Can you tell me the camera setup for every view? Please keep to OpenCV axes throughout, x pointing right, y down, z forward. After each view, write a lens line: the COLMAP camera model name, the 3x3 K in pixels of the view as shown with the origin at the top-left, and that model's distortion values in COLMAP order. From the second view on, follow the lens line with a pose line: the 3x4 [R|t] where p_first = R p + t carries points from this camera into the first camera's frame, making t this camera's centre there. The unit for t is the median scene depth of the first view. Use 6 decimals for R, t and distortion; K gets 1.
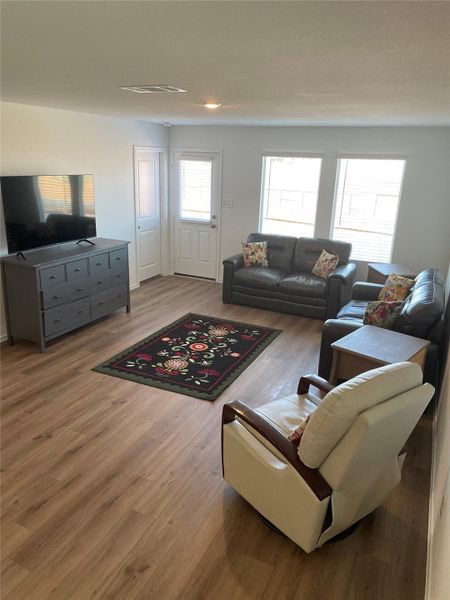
lens RADIAL K [[447.8, 0, 225.0], [0, 447.8, 300.0], [0, 0, 1]] dist [0.036659, -0.004665]
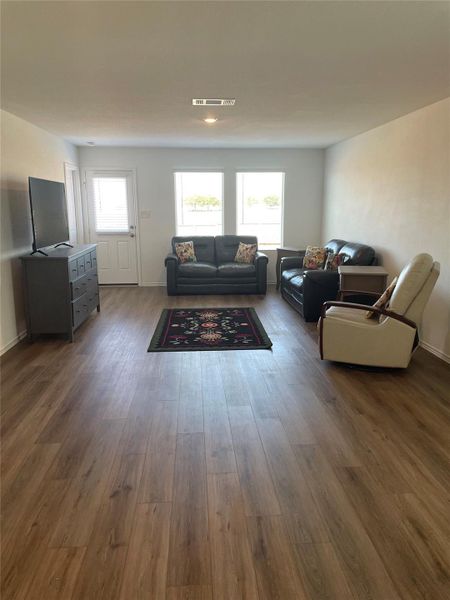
lens RADIAL K [[447.8, 0, 225.0], [0, 447.8, 300.0], [0, 0, 1]] dist [0.036659, -0.004665]
pose [[0.873087, -0.136380, 0.468102, -0.422333], [0.177919, 0.982995, -0.045454, 0.096523], [-0.453943, 0.122970, 0.882505, -0.075569]]
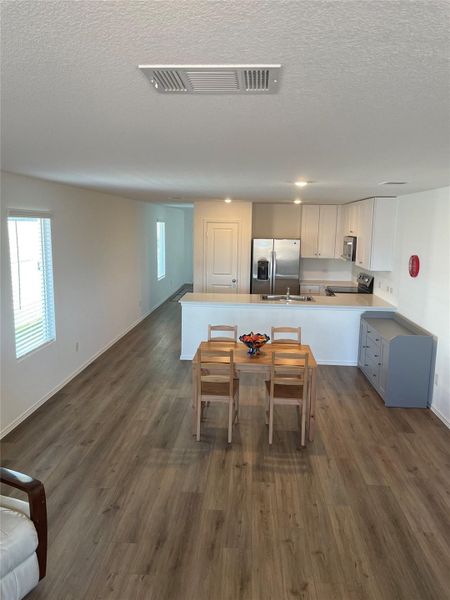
lens RADIAL K [[447.8, 0, 225.0], [0, 447.8, 300.0], [0, 0, 1]] dist [0.036659, -0.004665]
pose [[-0.929303, 0.012412, -0.369109, -0.004480], [-0.157817, 0.890243, 0.427272, -0.229463], [0.333900, 0.455317, -0.825347, 0.714271]]
